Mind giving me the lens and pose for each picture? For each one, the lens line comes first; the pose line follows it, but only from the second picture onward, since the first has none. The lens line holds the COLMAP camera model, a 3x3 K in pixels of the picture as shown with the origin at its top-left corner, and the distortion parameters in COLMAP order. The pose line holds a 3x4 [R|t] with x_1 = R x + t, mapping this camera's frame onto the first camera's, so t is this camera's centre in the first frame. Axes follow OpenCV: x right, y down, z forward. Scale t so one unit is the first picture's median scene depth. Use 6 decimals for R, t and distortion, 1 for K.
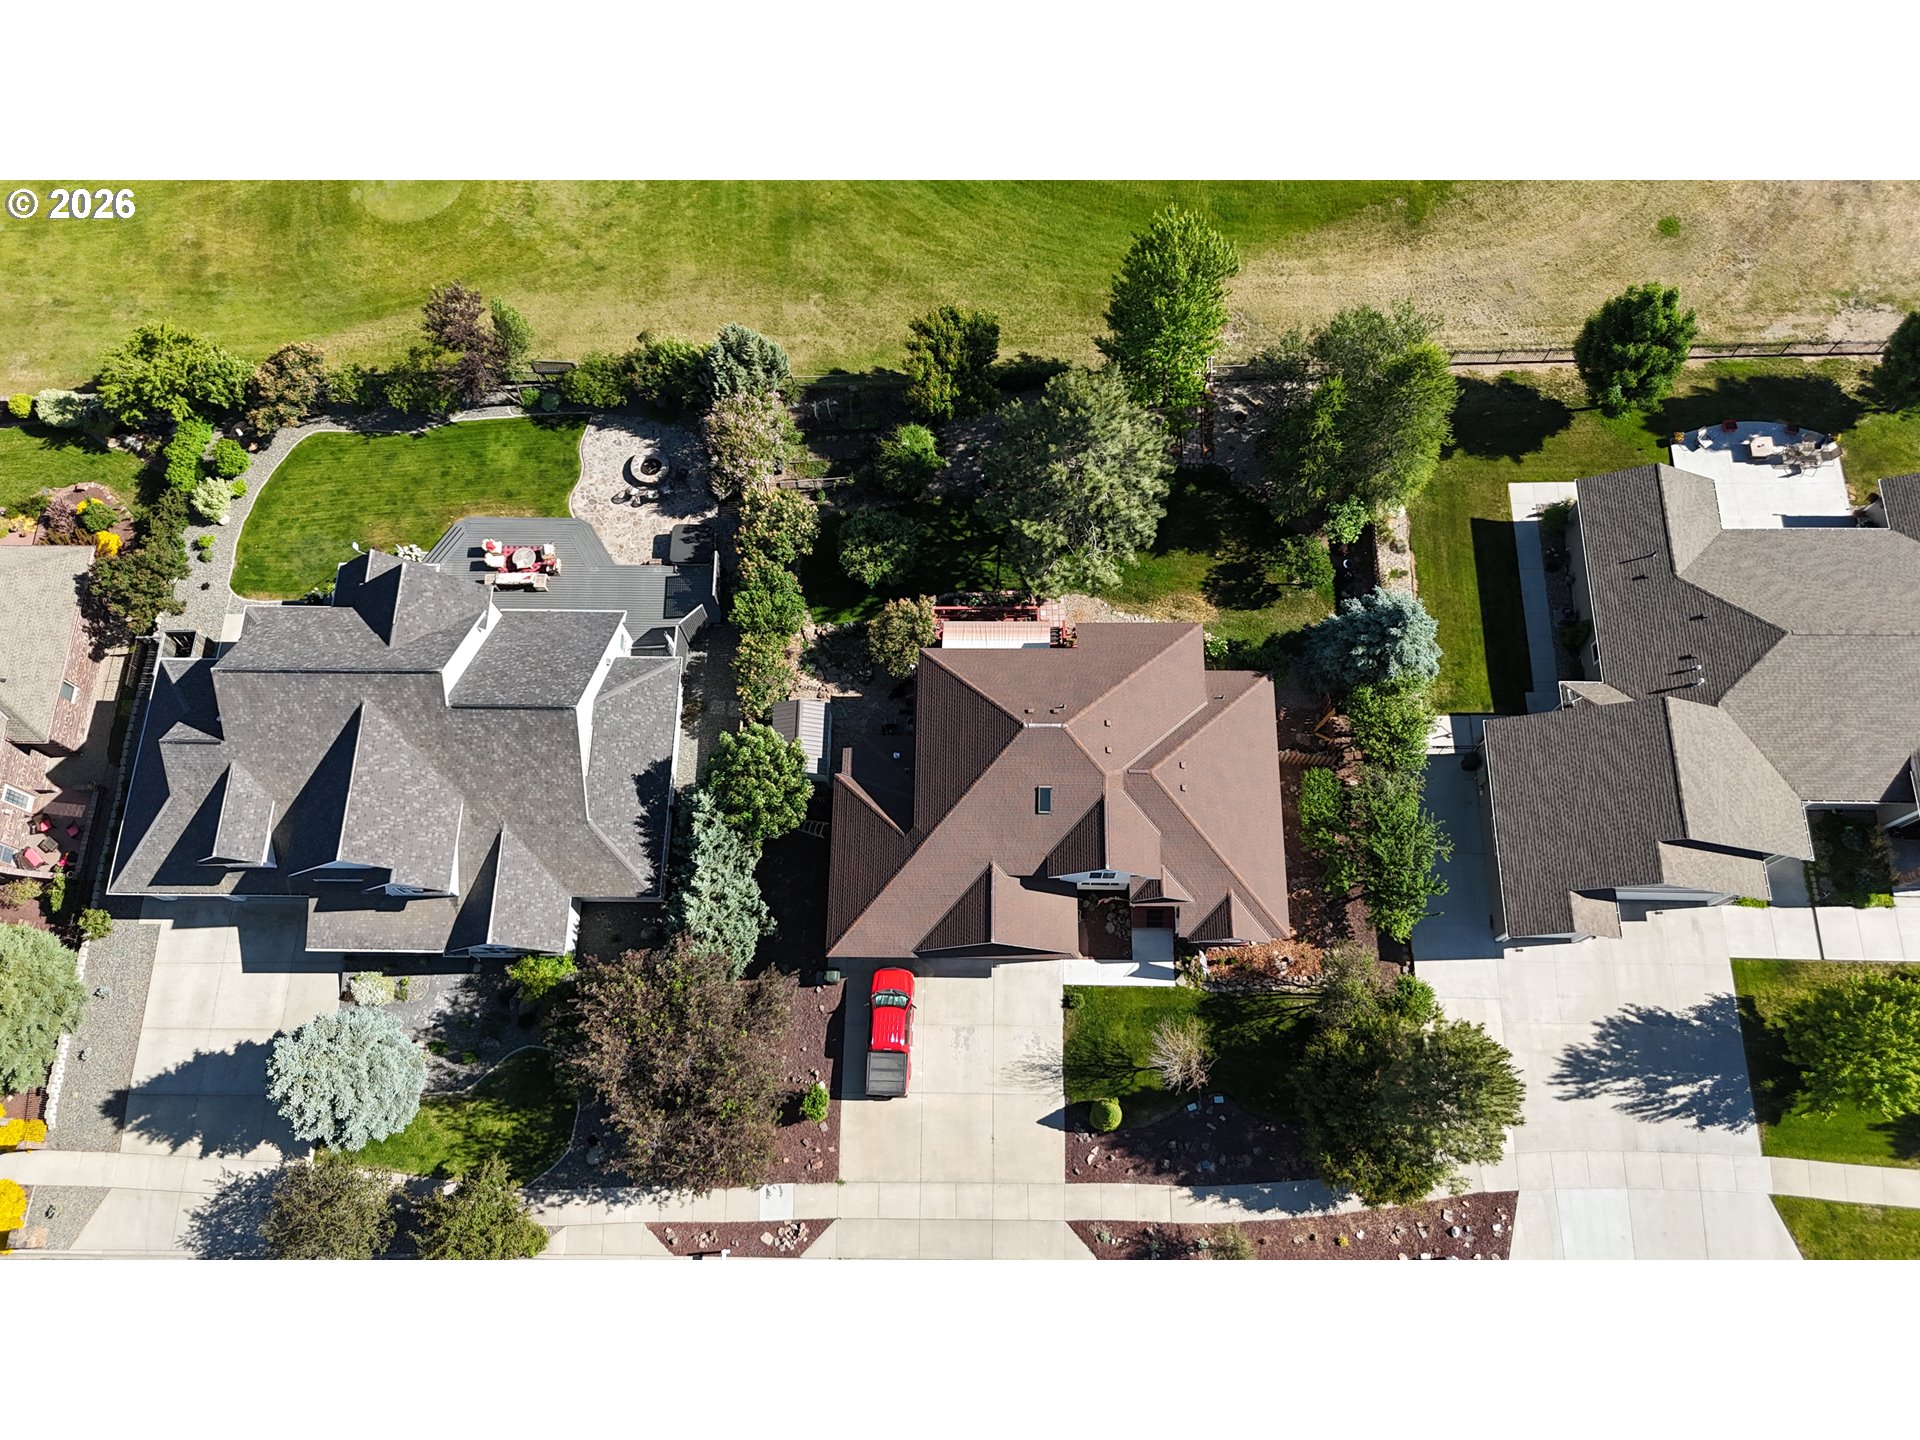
lens RADIAL K [[1437.2, 0, 960.0], [0, 1437.2, 720.0], [0, 0, 1]] dist [0.035866, -0.009230]
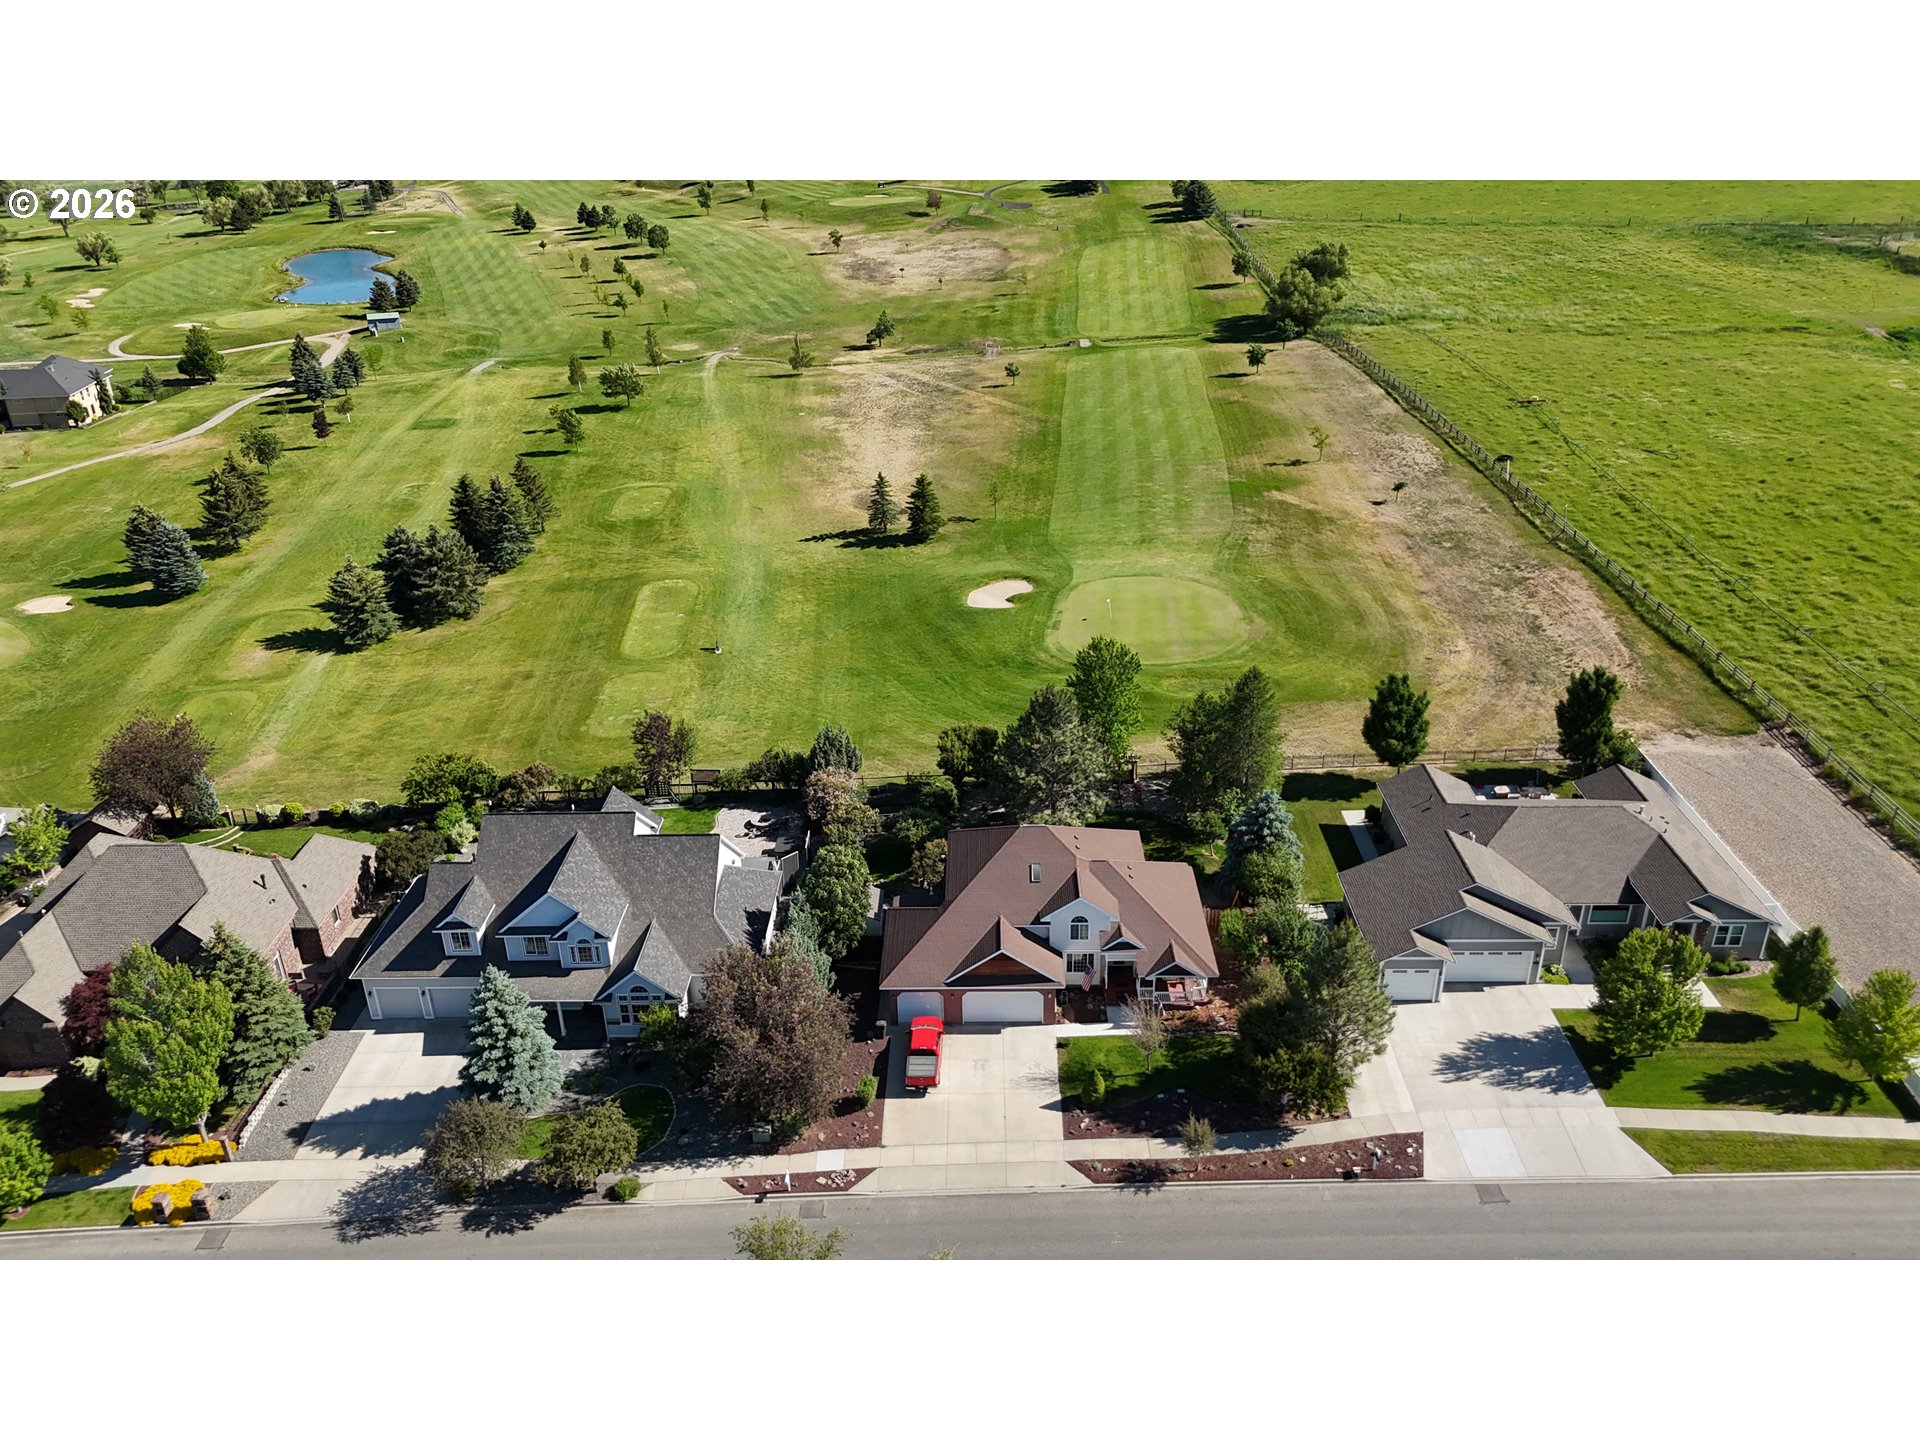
lens RADIAL K [[1373.0, 0, 960.0], [0, 1373.0, 720.0], [0, 0, 1]] dist [0.047187, -0.002087]
pose [[0.999966, 0.007896, 0.002576, -0.022061], [-0.003976, 0.727393, -0.686210, 0.850020], [-0.007292, 0.686176, 0.727399, -0.114041]]
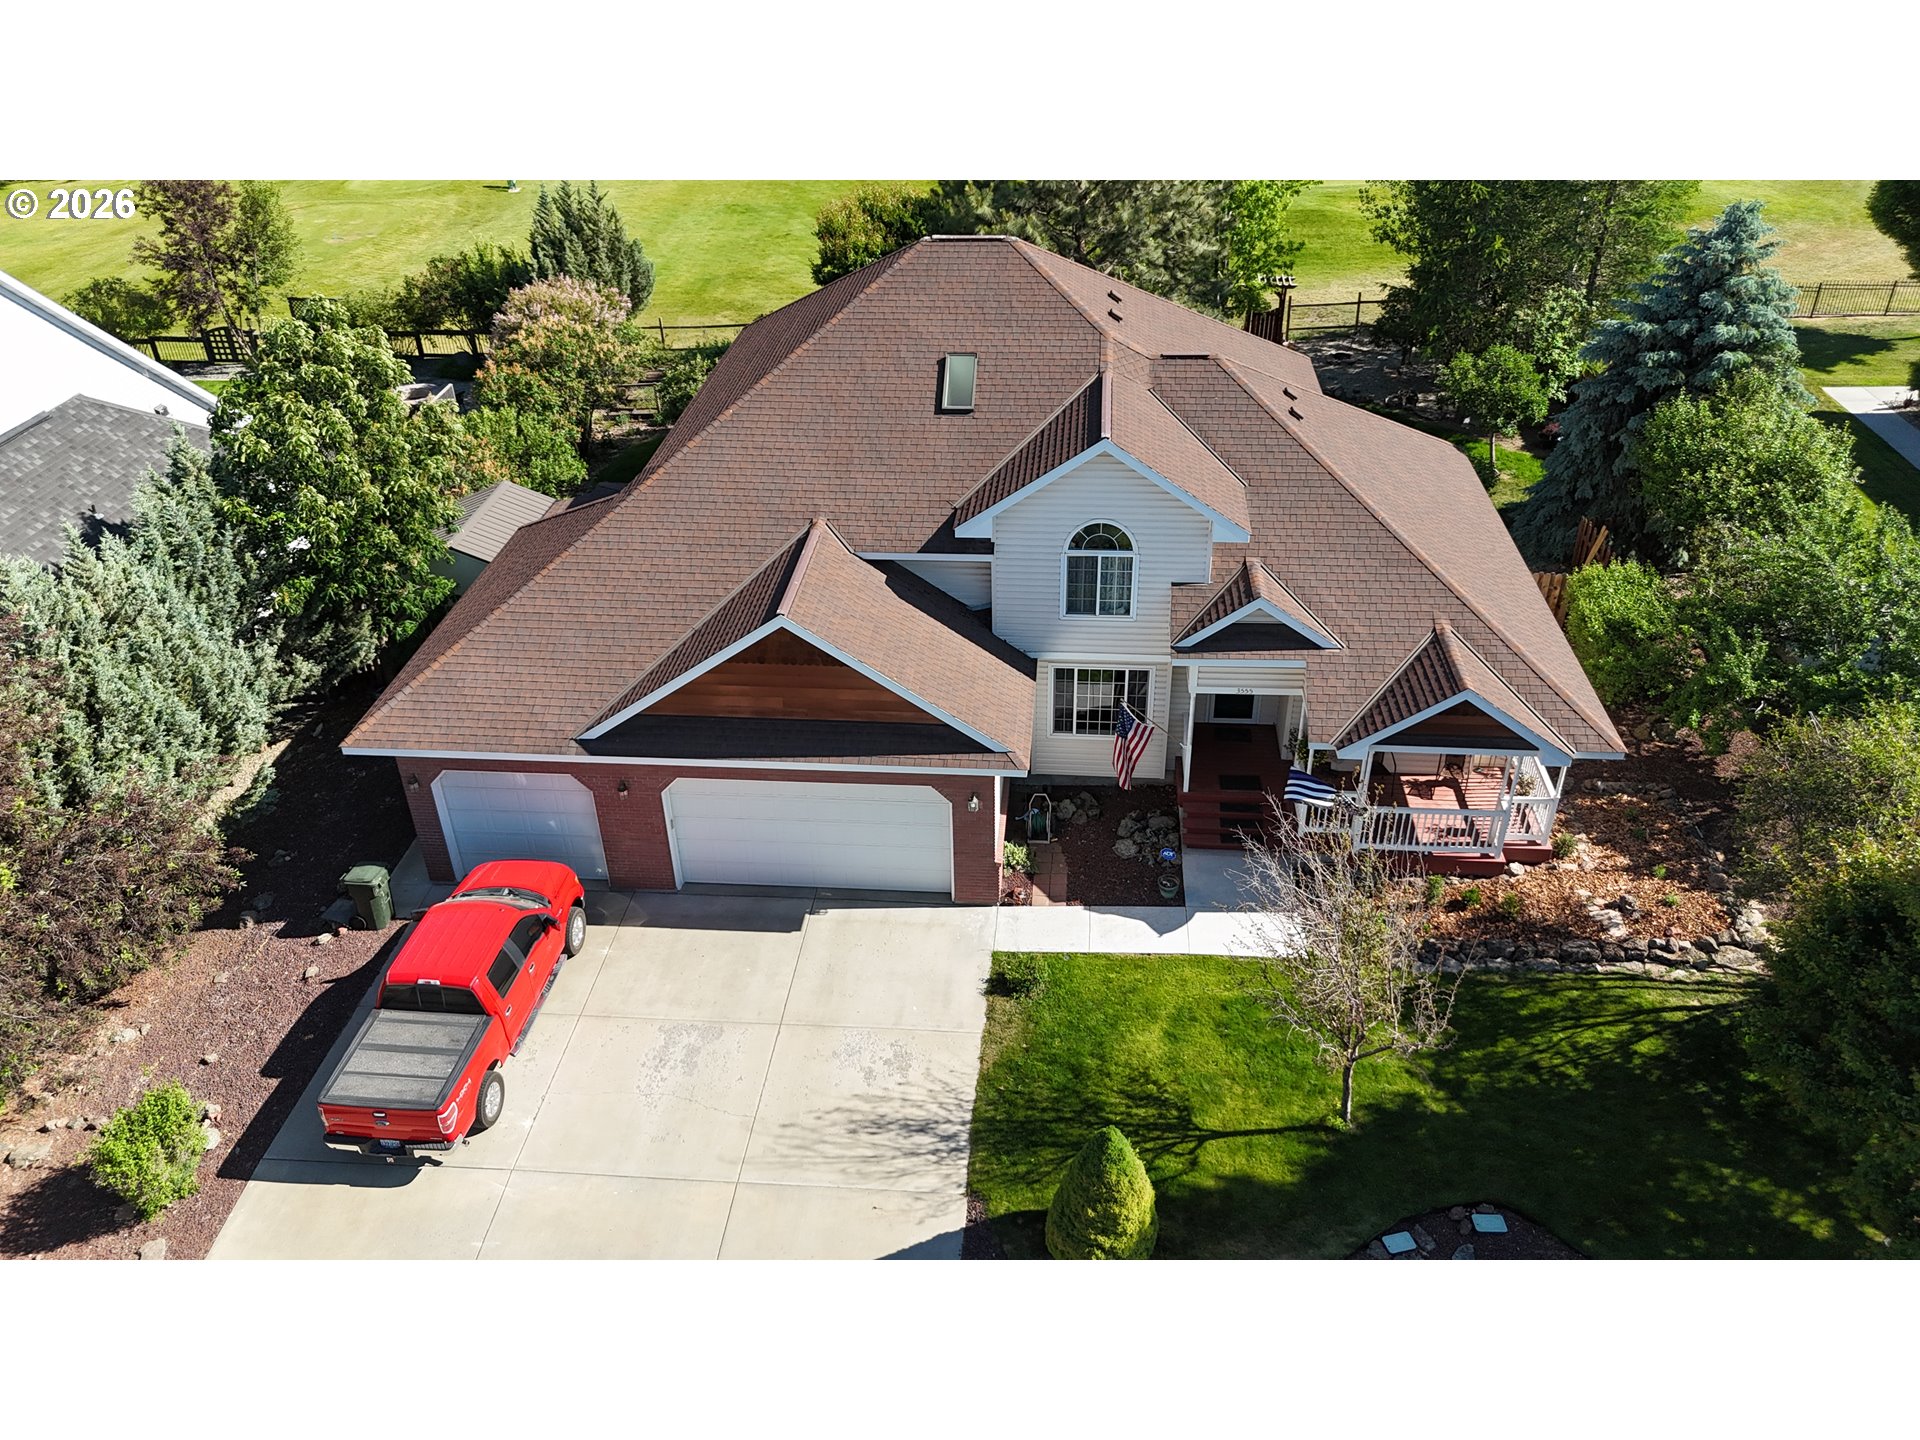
lens RADIAL K [[1437.2, 0, 960.0], [0, 1437.2, 720.0], [0, 0, 1]] dist [0.035866, -0.009230]
pose [[0.997509, 0.046649, -0.052907, 0.081264], [-0.068994, 0.801230, -0.594365, 0.357419], [0.014664, 0.596535, 0.802453, 0.688172]]
